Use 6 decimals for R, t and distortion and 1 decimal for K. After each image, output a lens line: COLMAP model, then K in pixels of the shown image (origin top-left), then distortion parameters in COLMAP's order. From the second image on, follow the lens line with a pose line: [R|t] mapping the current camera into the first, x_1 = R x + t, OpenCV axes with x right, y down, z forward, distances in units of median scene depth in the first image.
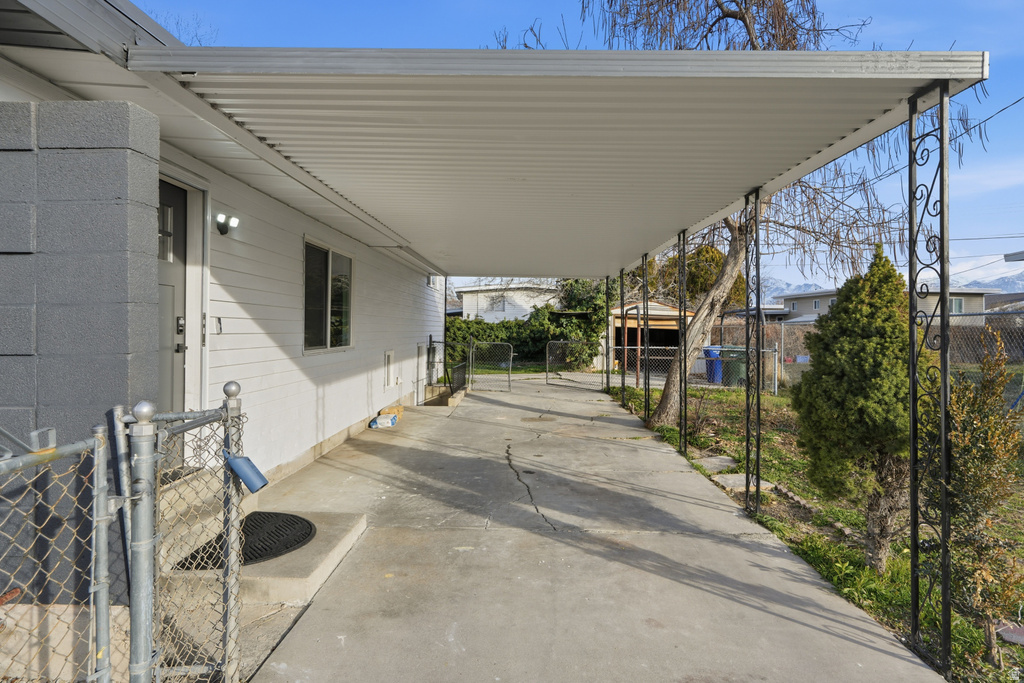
lens RADIAL K [[562.2, 0, 513.3], [0, 562.2, 323.4], [0, 0, 1]] dist [-0.000336, -0.000272]
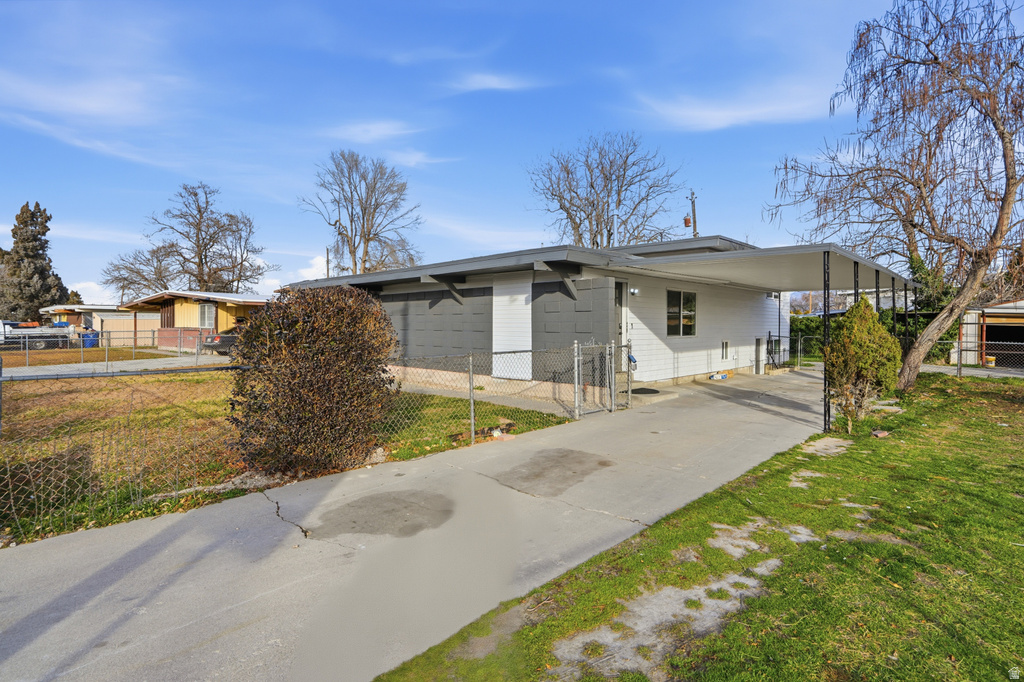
lens RADIAL K [[500.7, 0, 511.6], [0, 500.7, 338.7], [0, 0, 1]] dist [0.001218, 0.000163]
pose [[0.724524, 0.009863, -0.689179, 0.866027], [0.010257, 0.999633, 0.025089, -0.002132], [0.689173, -0.025246, 0.724157, -1.399658]]
